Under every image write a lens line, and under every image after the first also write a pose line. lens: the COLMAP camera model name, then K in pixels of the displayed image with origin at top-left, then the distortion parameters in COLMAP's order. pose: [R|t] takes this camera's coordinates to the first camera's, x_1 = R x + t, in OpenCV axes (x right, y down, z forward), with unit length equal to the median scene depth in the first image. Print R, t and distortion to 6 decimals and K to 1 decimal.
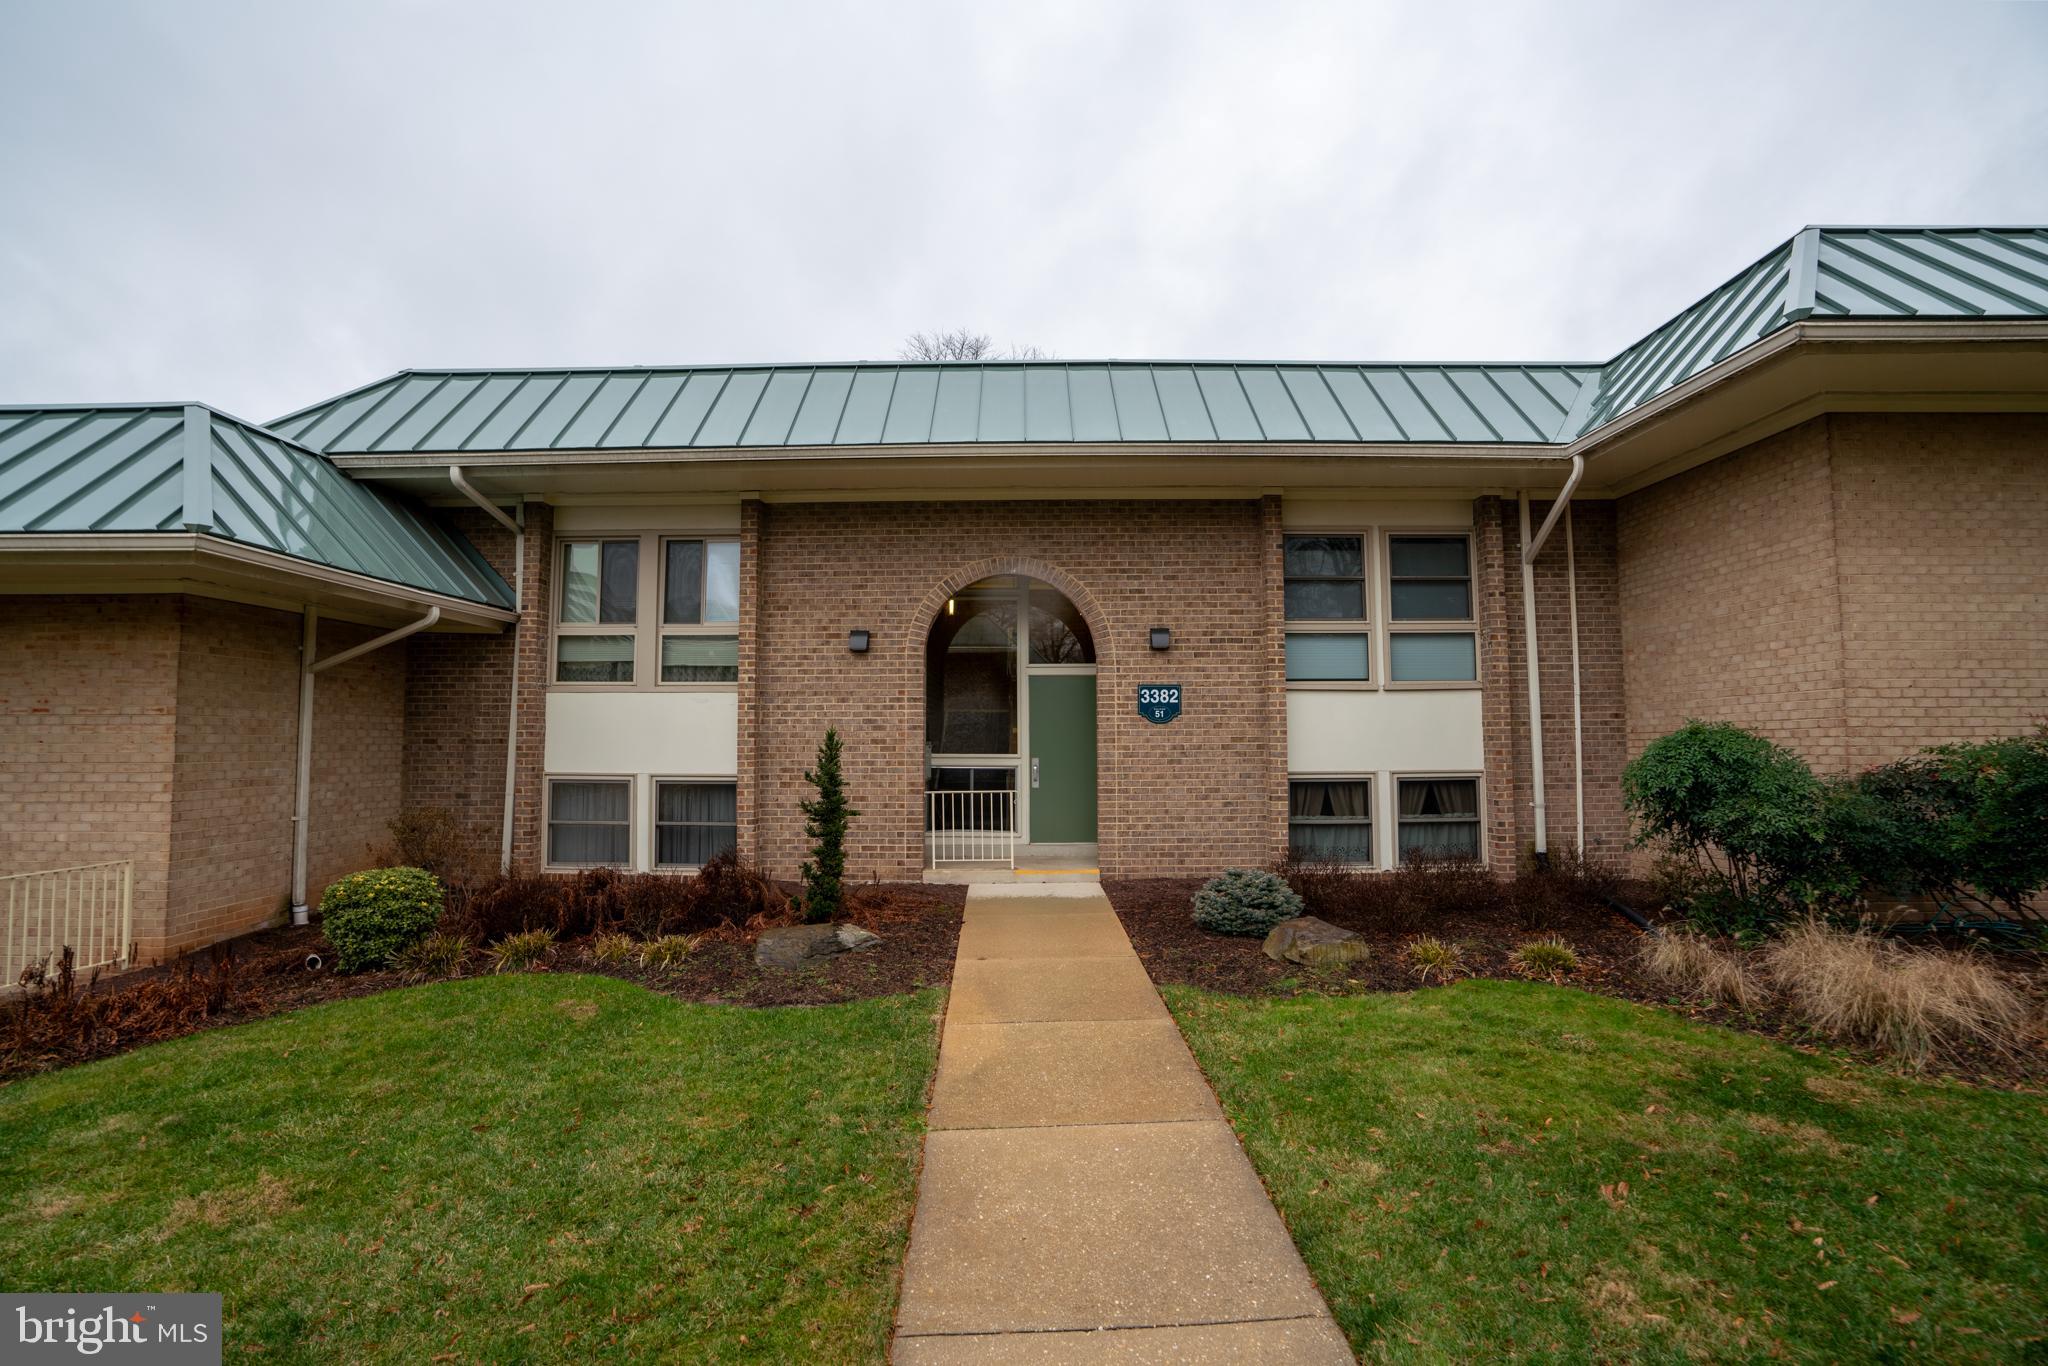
lens RADIAL K [[950.0, 0, 1020.0], [0, 950.0, 682.7], [0, 0, 1]] dist [-0.067667, 0.024026]
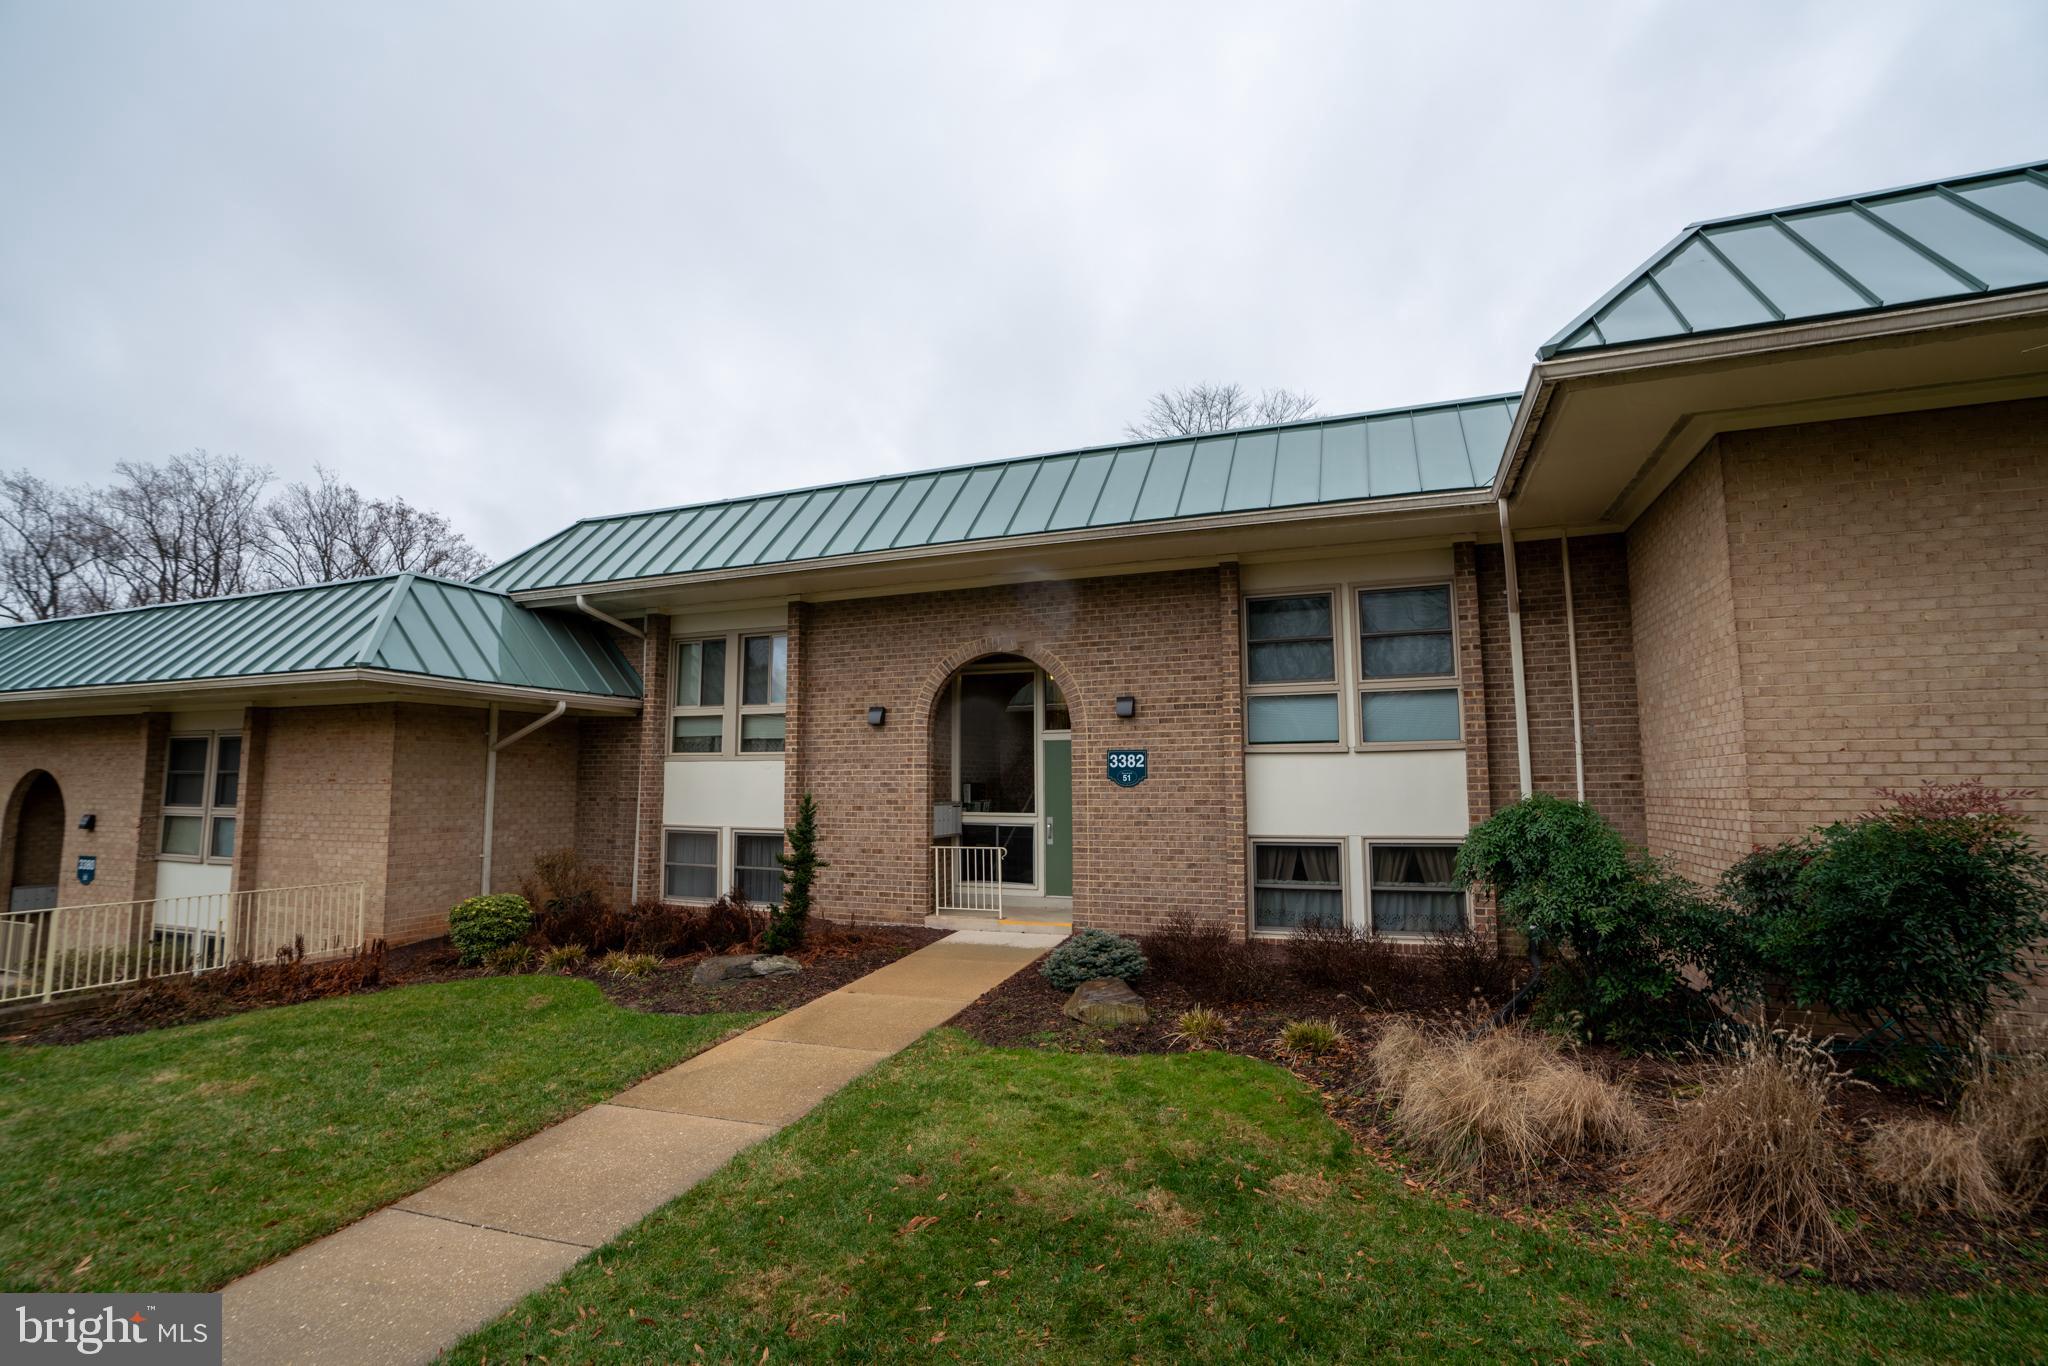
lens RADIAL K [[950.0, 0, 1030.4], [0, 950.0, 682.7], [0, 0, 1]] dist [-0.067667, 0.024026]
pose [[0.934005, -0.037951, -0.355237, 0.477820], [0.022168, 0.998582, -0.048396, -0.026809], [0.356570, 0.037328, 0.933523, -0.030742]]
